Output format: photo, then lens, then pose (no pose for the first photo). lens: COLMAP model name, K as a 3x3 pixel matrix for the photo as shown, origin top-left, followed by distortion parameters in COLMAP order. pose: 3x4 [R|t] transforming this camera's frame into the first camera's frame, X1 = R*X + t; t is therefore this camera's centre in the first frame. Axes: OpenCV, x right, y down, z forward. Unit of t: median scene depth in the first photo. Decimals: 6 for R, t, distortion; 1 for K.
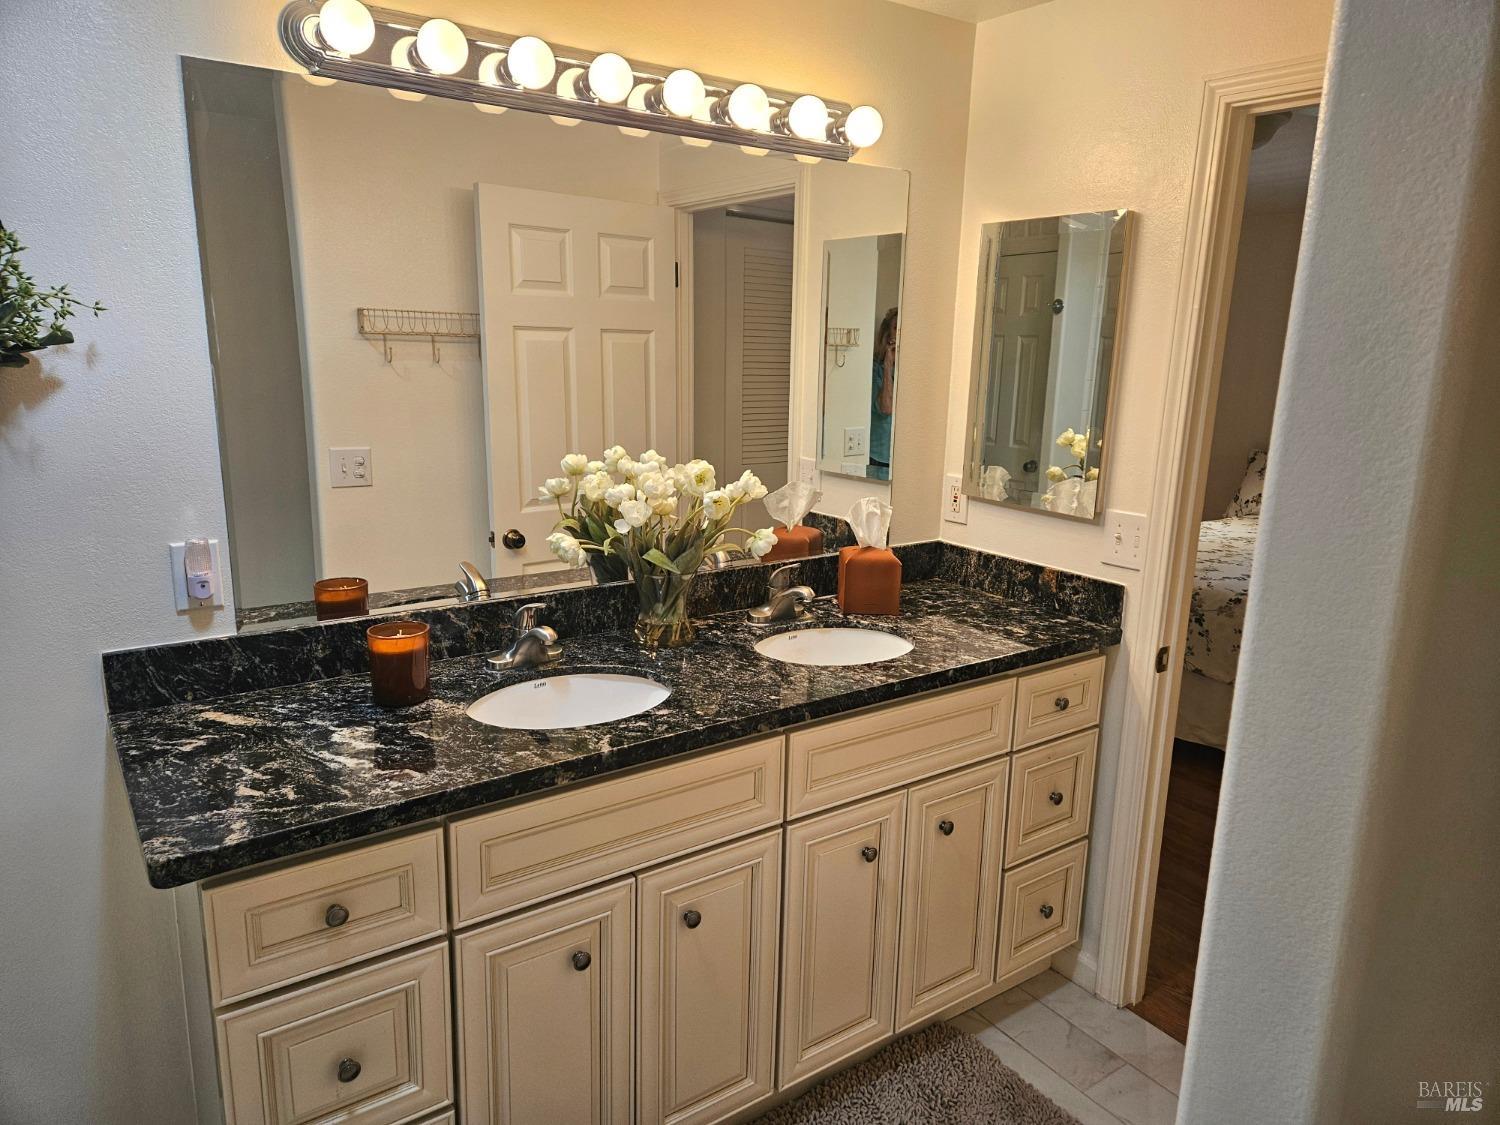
lens RADIAL K [[1006.6, 0, 751.2], [0, 1006.6, 561.9], [0, 0, 1]] dist [0.050553, -0.022984]
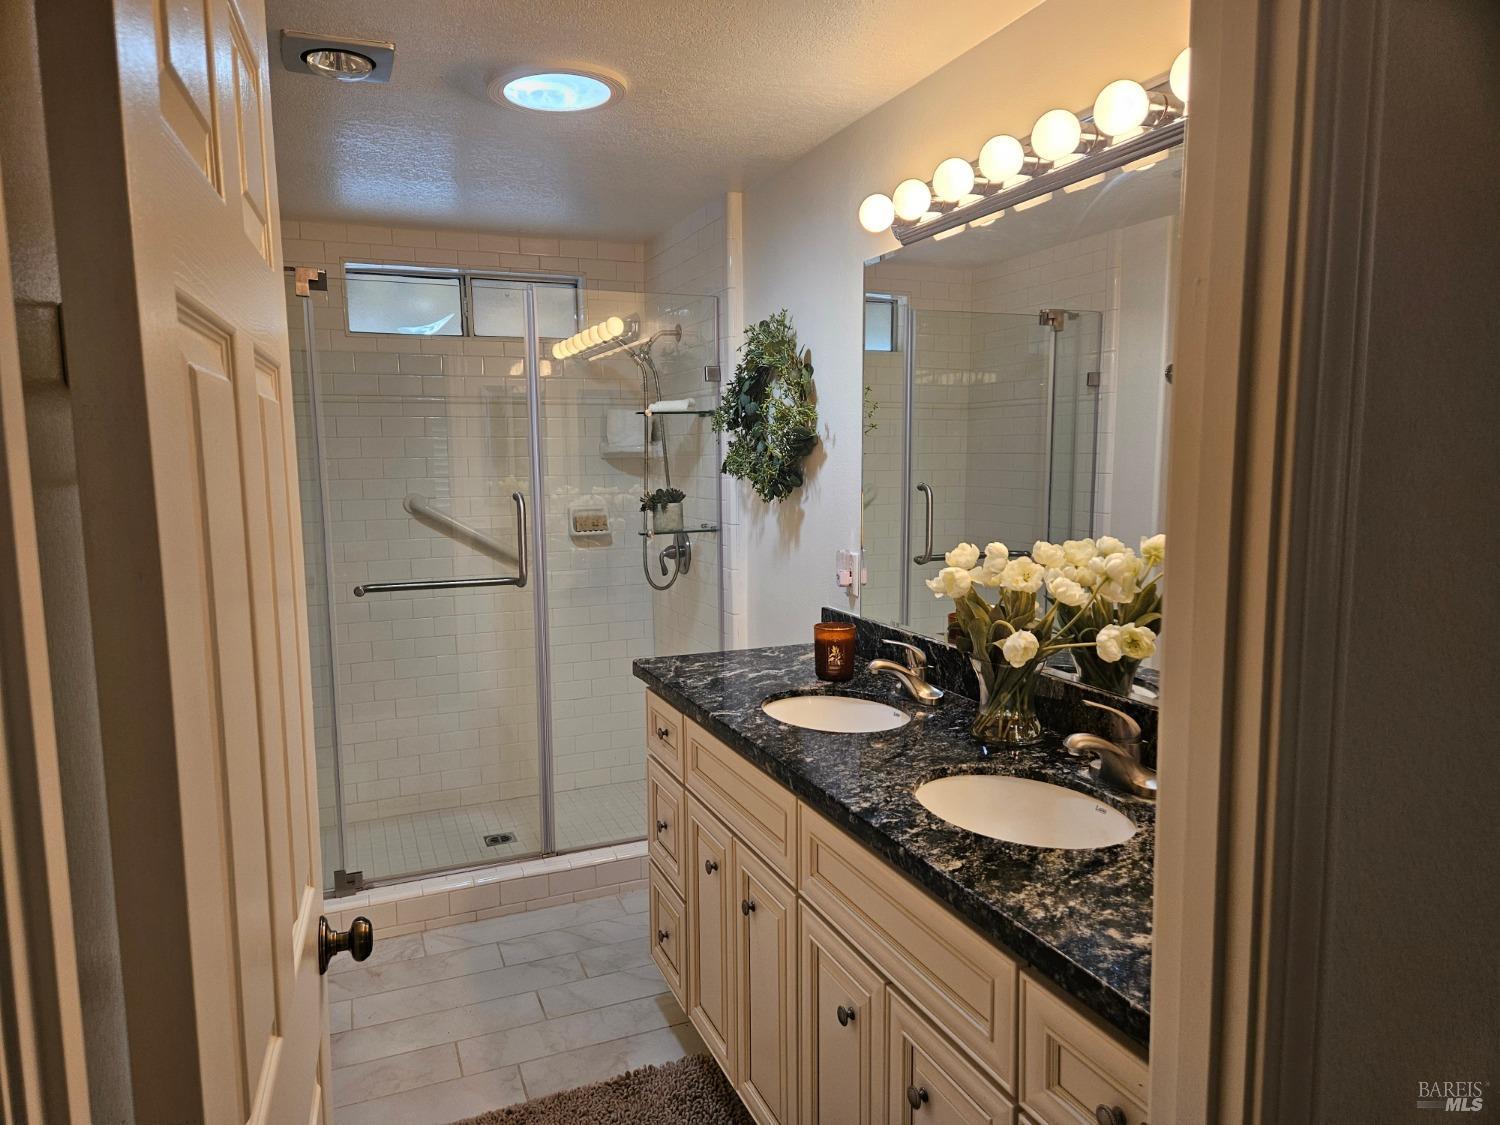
lens RADIAL K [[1006.6, 0, 750.4], [0, 1006.6, 566.7], [0, 0, 1]] dist [0.050553, -0.022984]
pose [[-0.225557, 0.084028, -0.970599, 0.917375], [-0.216831, 0.966955, 0.134102, -0.156217], [0.949794, 0.240703, -0.199883, 1.035856]]
